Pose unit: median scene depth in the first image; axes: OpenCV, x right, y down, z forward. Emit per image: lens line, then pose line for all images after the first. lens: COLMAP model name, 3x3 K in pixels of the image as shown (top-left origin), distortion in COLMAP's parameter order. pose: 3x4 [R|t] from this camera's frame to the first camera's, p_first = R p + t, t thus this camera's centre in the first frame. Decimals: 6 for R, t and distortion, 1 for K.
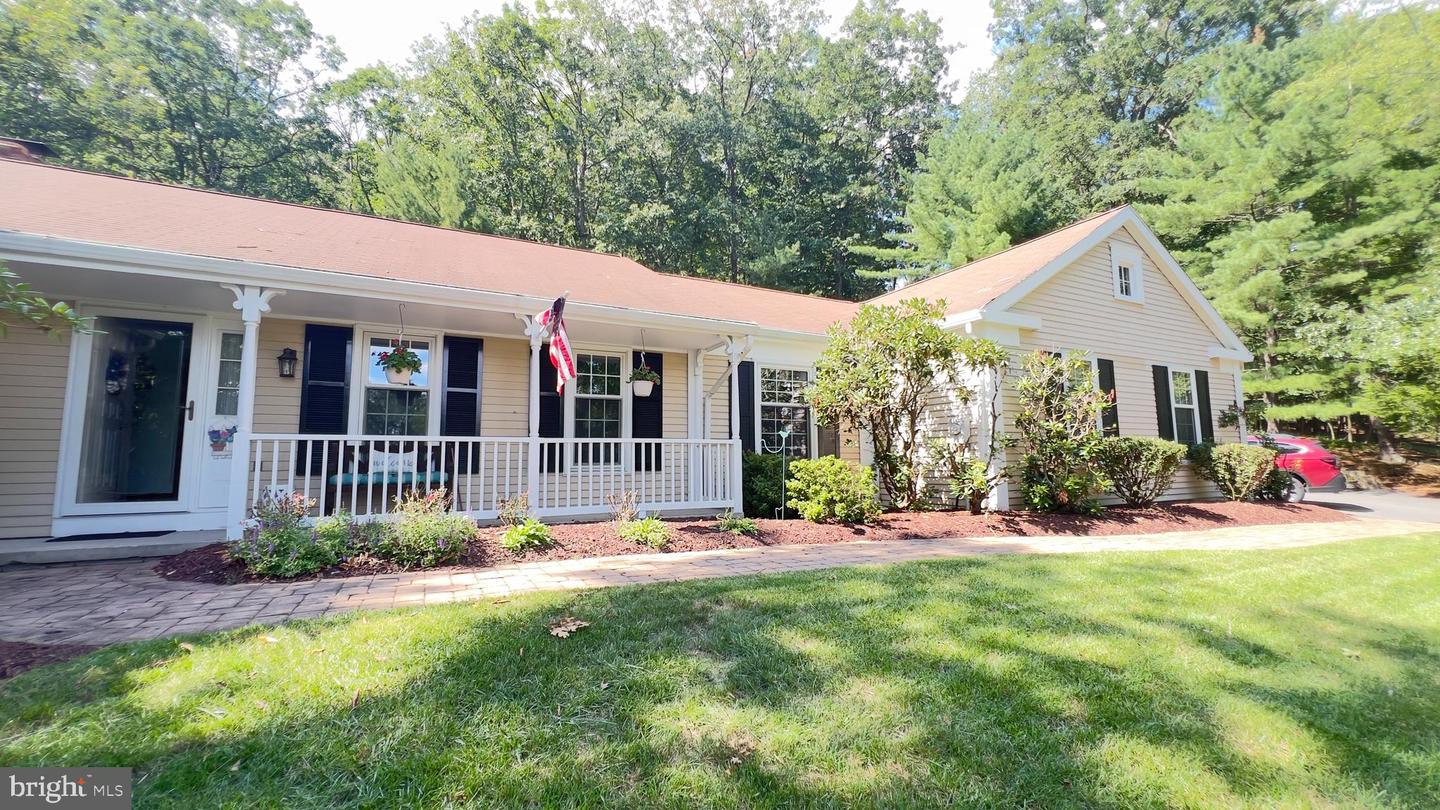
lens RADIAL K [[582.6, 0, 713.2], [0, 582.6, 400.5], [0, 0, 1]] dist [0.000925, -0.000036]
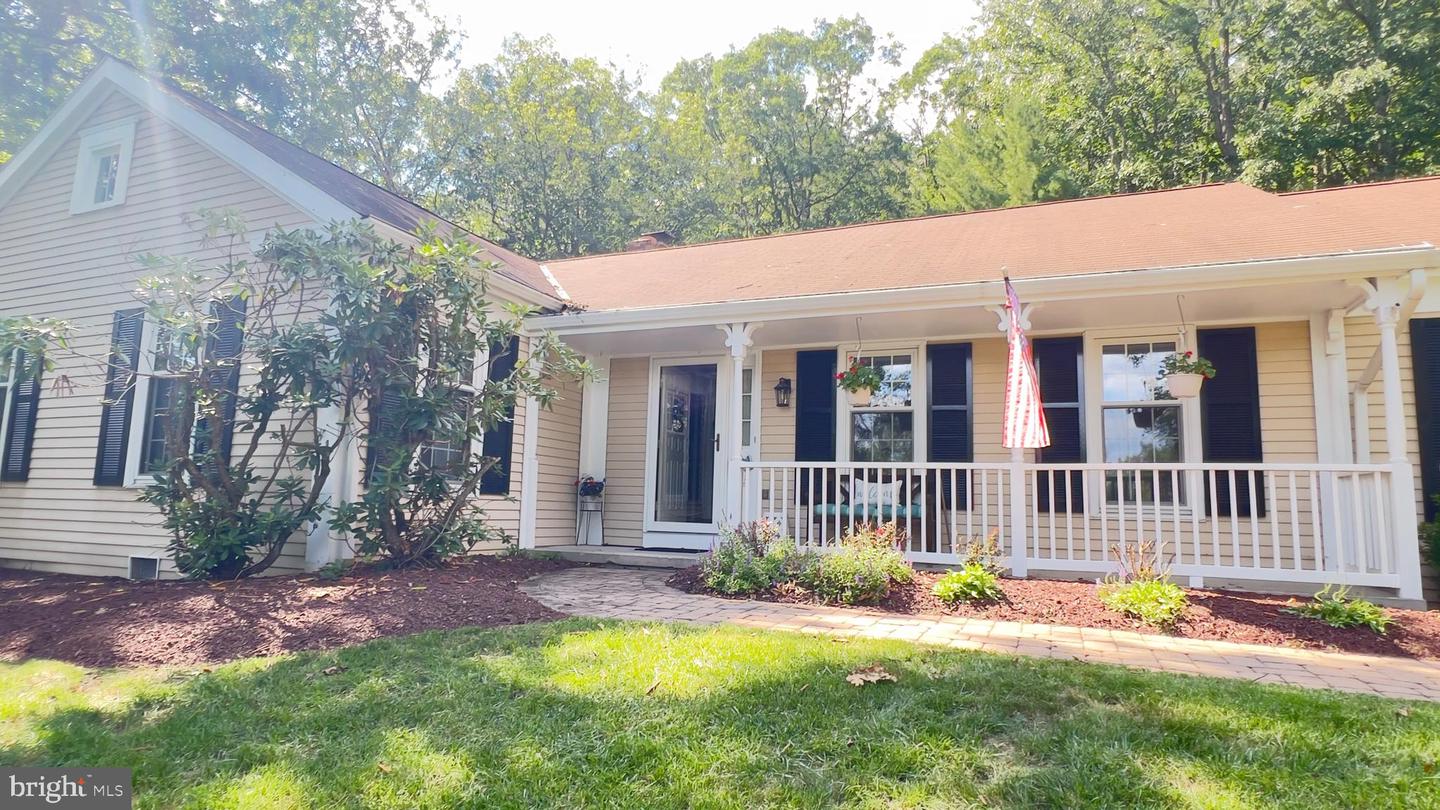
lens RADIAL K [[764.8, 0, 722.3], [0, 764.8, 414.9], [0, 0, 1]] dist [0.000544, -0.000107]
pose [[0.648005, -0.060911, -0.759196, 0.174802], [0.051834, 0.998013, -0.035828, 0.013981], [0.759870, -0.016136, 0.649875, 0.048003]]
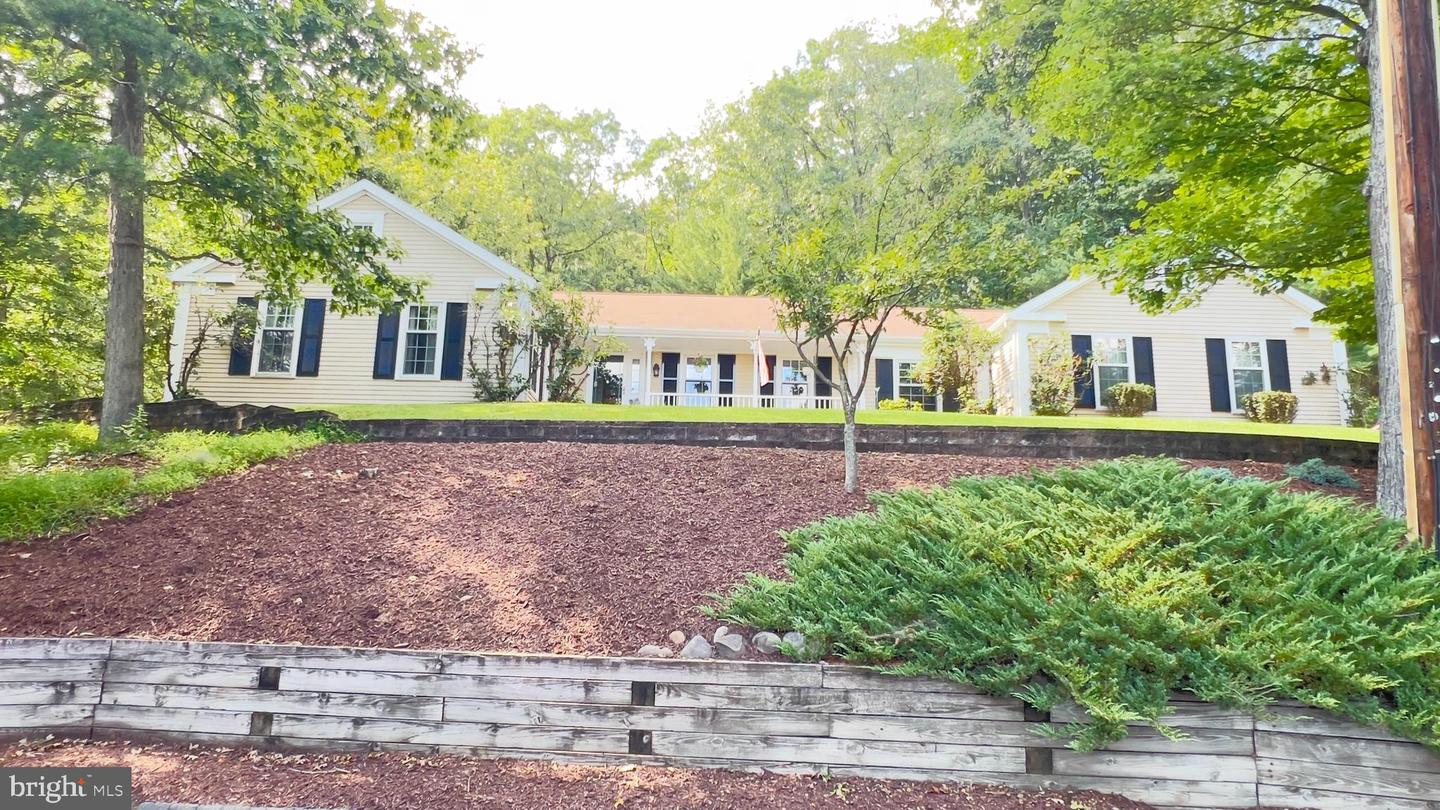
lens RADIAL K [[883.2, 0, 720.0], [0, 883.2, 405.0], [0, 0, 1]] dist [-0.003352, -0.000415]
pose [[0.899706, -0.058323, -0.432583, 0.816451], [0.016090, 0.994791, -0.100659, 0.354003], [0.436201, 0.083603, 0.895957, -1.651319]]
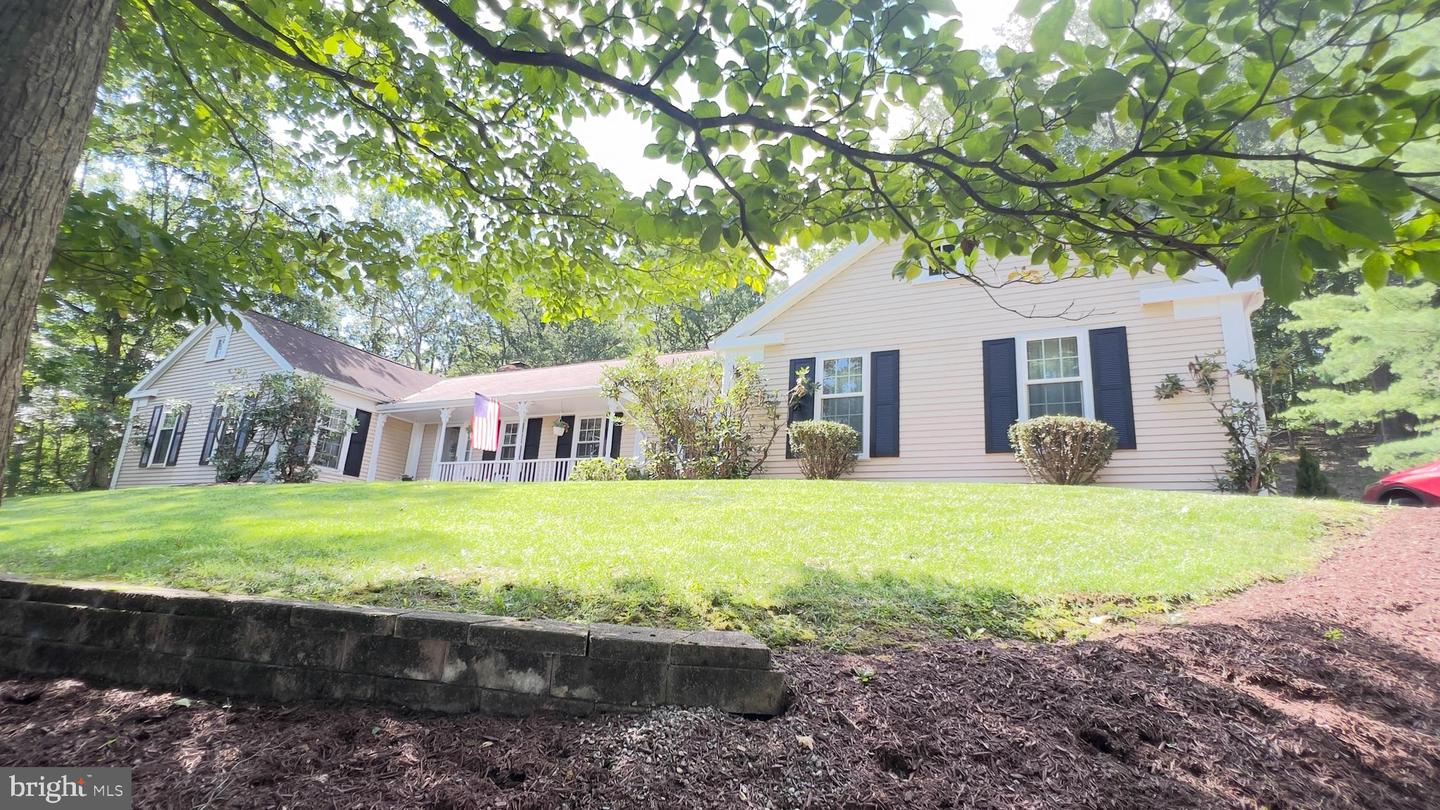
lens RADIAL K [[715.7, 0, 720.0], [0, 715.7, 405.0], [0, 0, 1]] dist [0.000365, -0.000016]
pose [[0.584146, -0.154107, -0.796884, 1.798724], [0.025655, 0.984825, -0.171646, 0.268985], [0.811243, 0.079822, 0.579235, 0.079406]]
